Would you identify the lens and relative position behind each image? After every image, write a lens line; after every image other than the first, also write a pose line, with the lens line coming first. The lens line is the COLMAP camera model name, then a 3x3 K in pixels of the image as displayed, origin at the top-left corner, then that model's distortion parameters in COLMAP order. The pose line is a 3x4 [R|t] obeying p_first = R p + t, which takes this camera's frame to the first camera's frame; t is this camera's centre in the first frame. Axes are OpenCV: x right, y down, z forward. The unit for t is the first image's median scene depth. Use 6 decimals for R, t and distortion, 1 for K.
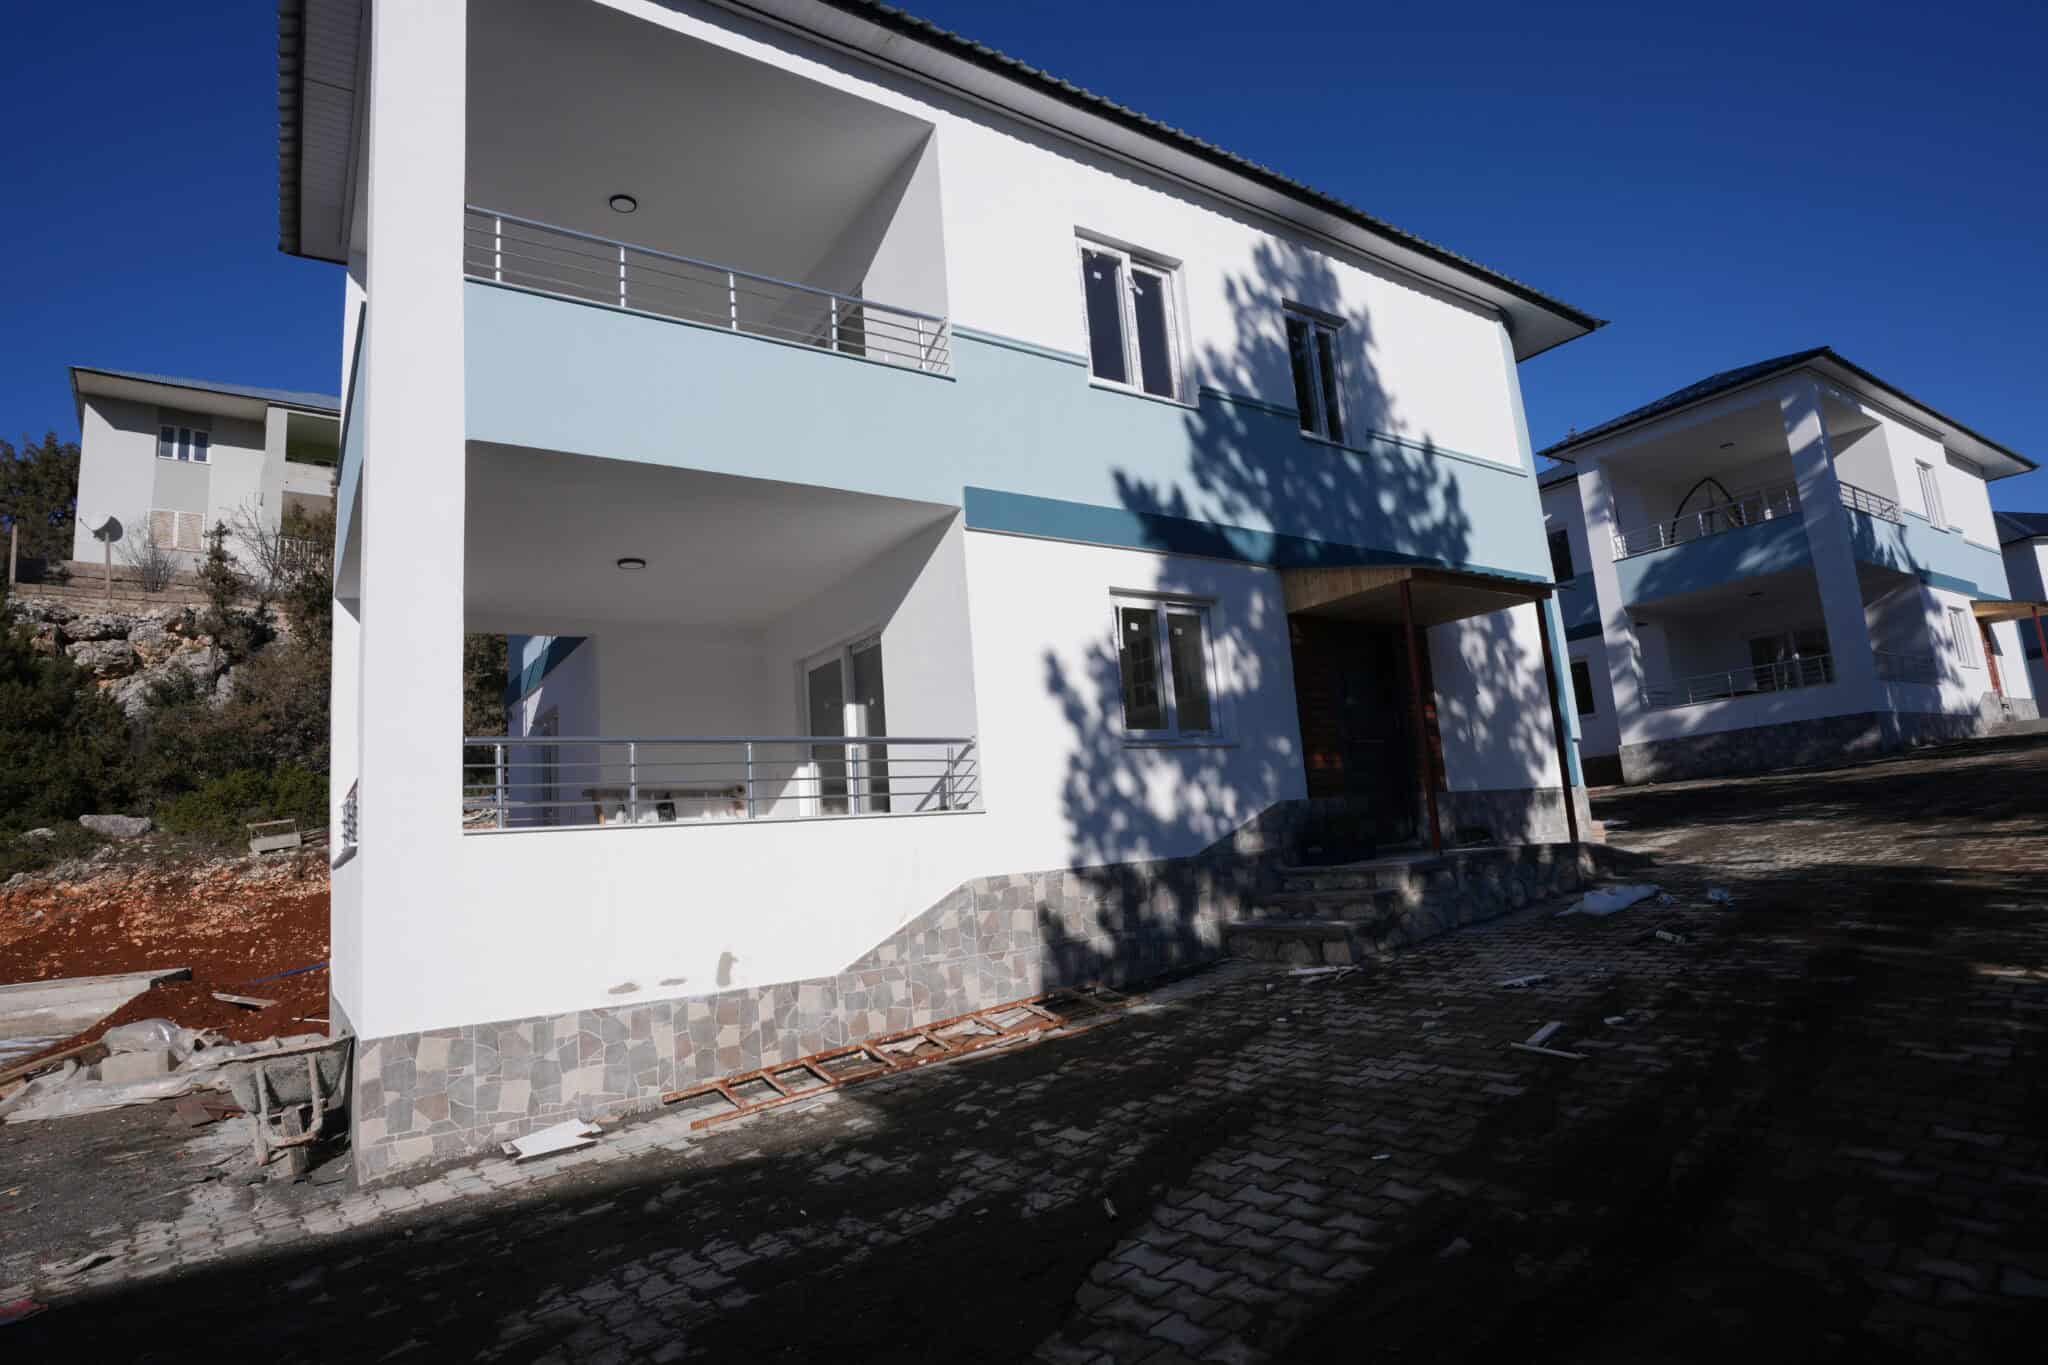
lens RADIAL K [[1088.3, 0, 995.9], [0, 1088.3, 686.9], [0, 0, 1]] dist [-0.067439, 0.039459]
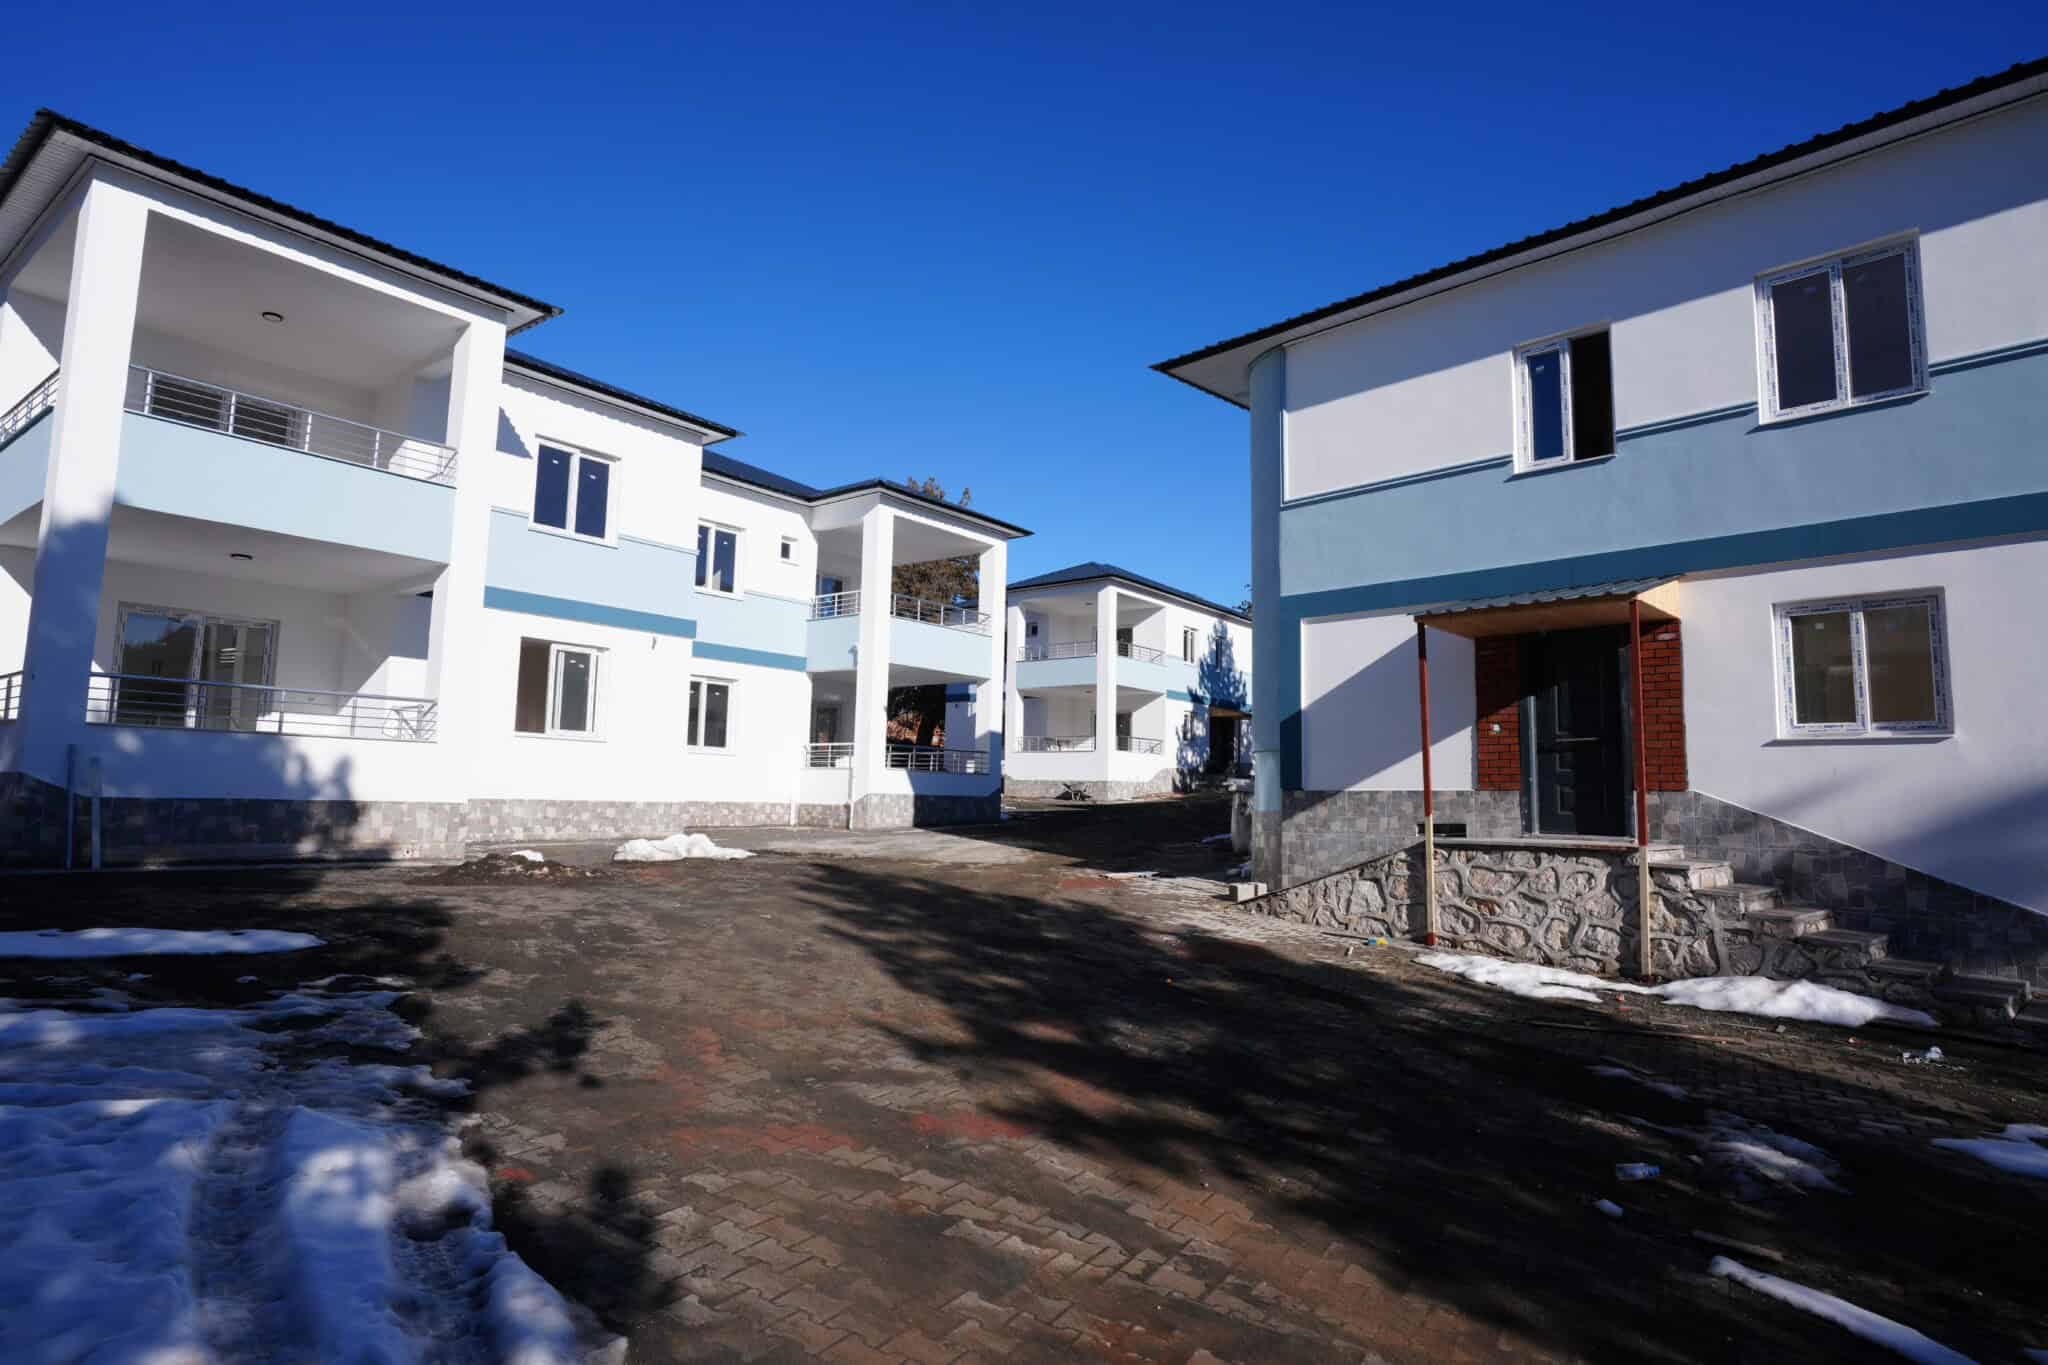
lens RADIAL K [[1108.4, 0, 1012.2], [0, 1108.4, 675.4], [0, 0, 1]] dist [-0.064565, 0.040332]
pose [[0.943674, 0.131928, 0.303437, -1.944812], [-0.144492, 0.989319, 0.019227, -0.215642], [-0.297660, -0.061988, 0.952657, -3.126386]]
